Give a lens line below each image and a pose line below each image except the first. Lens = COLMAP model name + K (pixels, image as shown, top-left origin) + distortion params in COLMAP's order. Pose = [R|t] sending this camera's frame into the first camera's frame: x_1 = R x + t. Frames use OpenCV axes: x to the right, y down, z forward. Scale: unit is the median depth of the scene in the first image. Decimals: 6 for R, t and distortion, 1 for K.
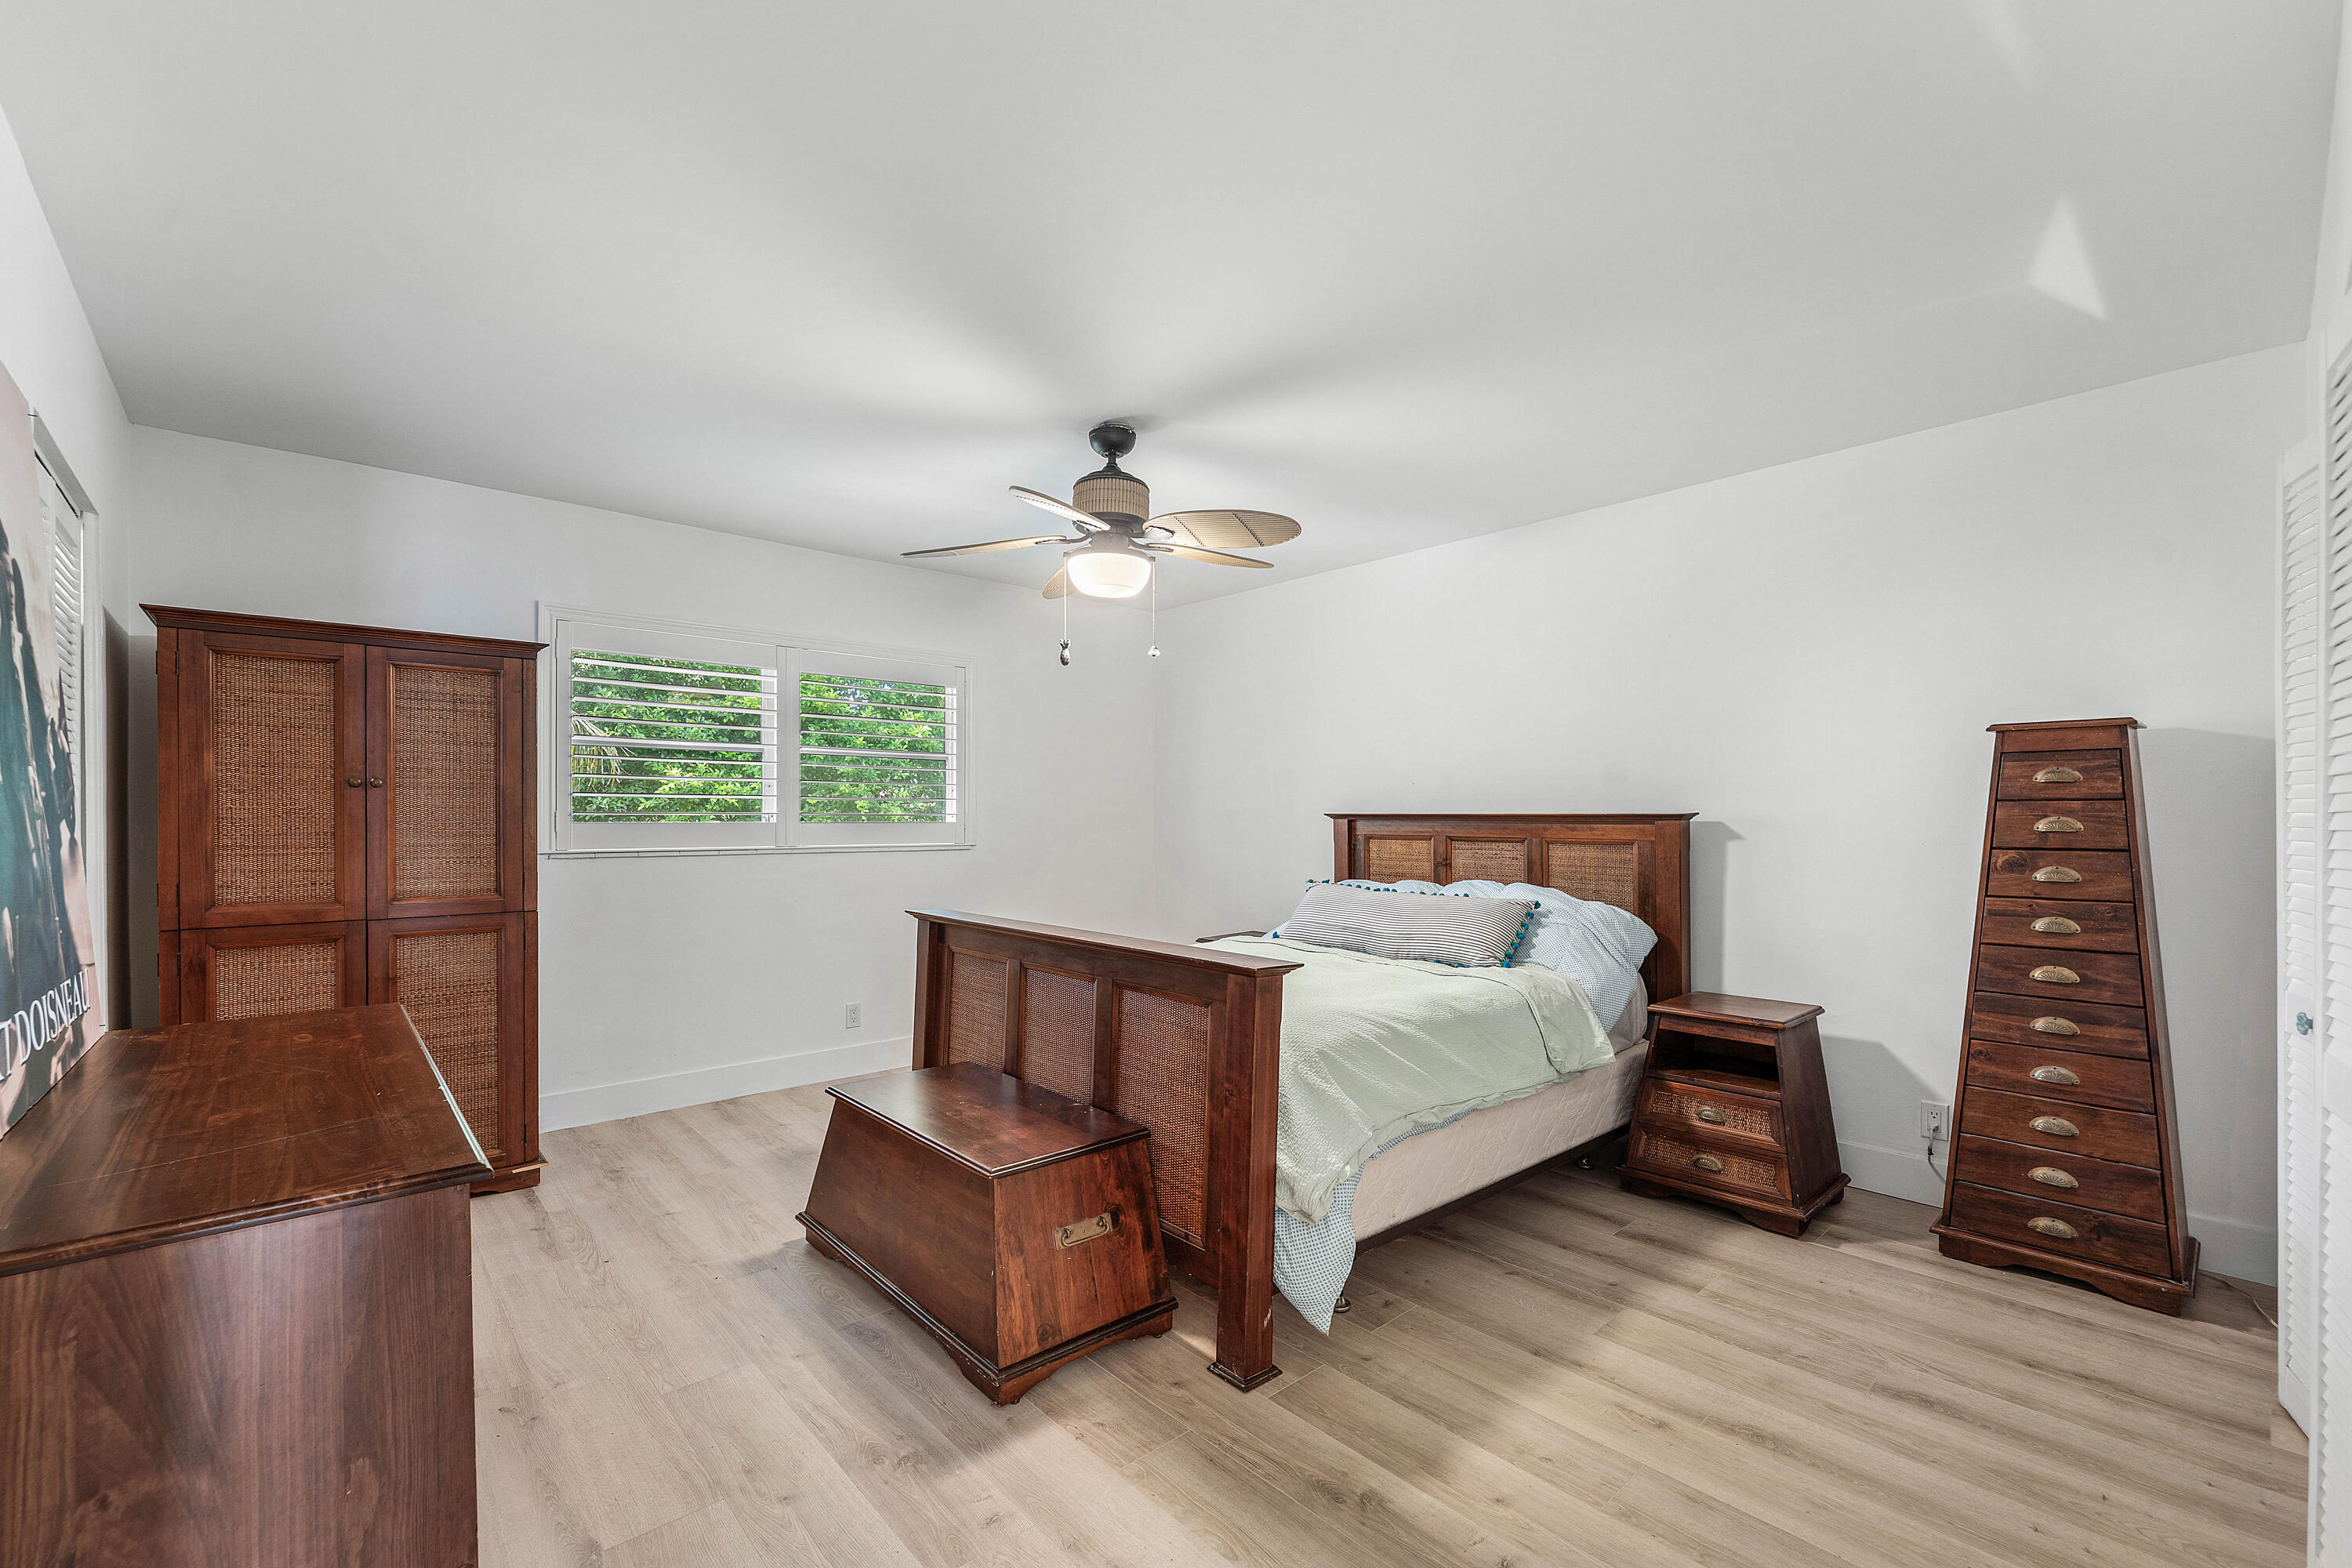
lens RADIAL K [[967.0, 0, 1174.3], [0, 967.0, 825.0], [0, 0, 1]] dist [-0.000207, -0.000040]
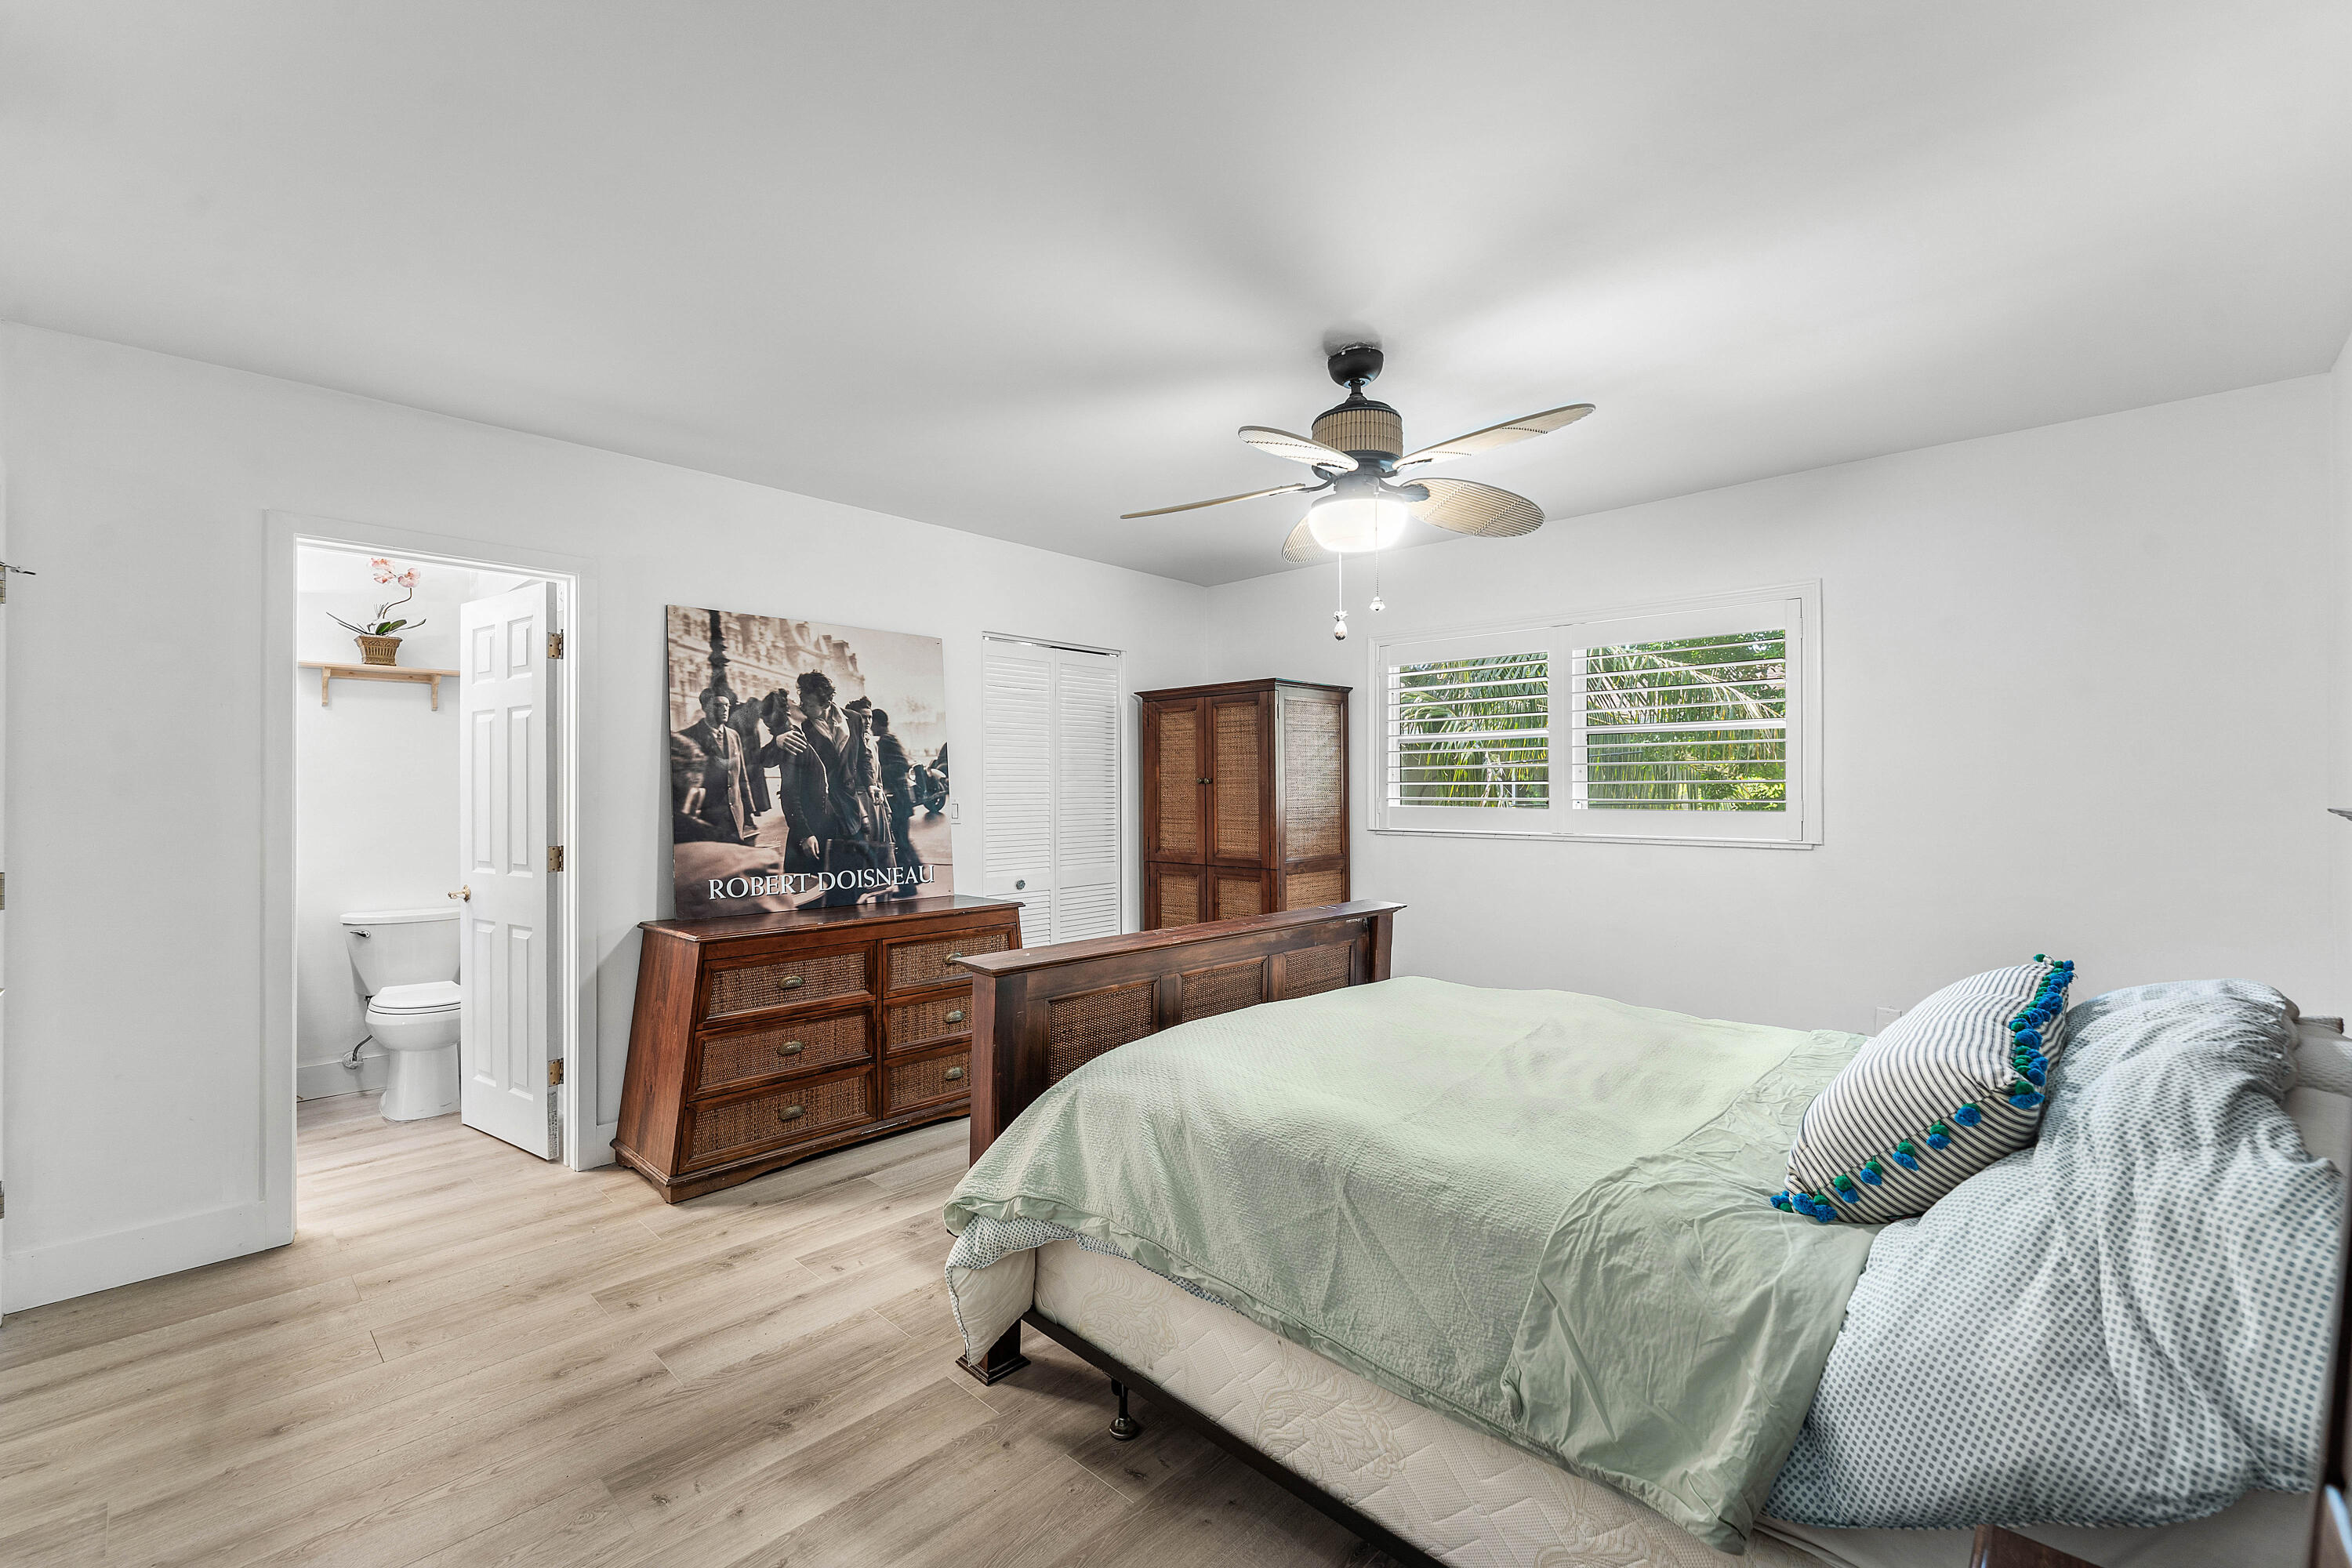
lens RADIAL K [[1001.8, 0, 1176.0], [0, 1001.8, 784.0], [0, 0, 1]] dist [-0.001121, -0.000440]
pose [[0.074515, -0.006581, -0.997198, 0.798346], [-0.005084, 0.999963, -0.006979, -0.024288], [0.997207, 0.005590, 0.074479, 0.779931]]
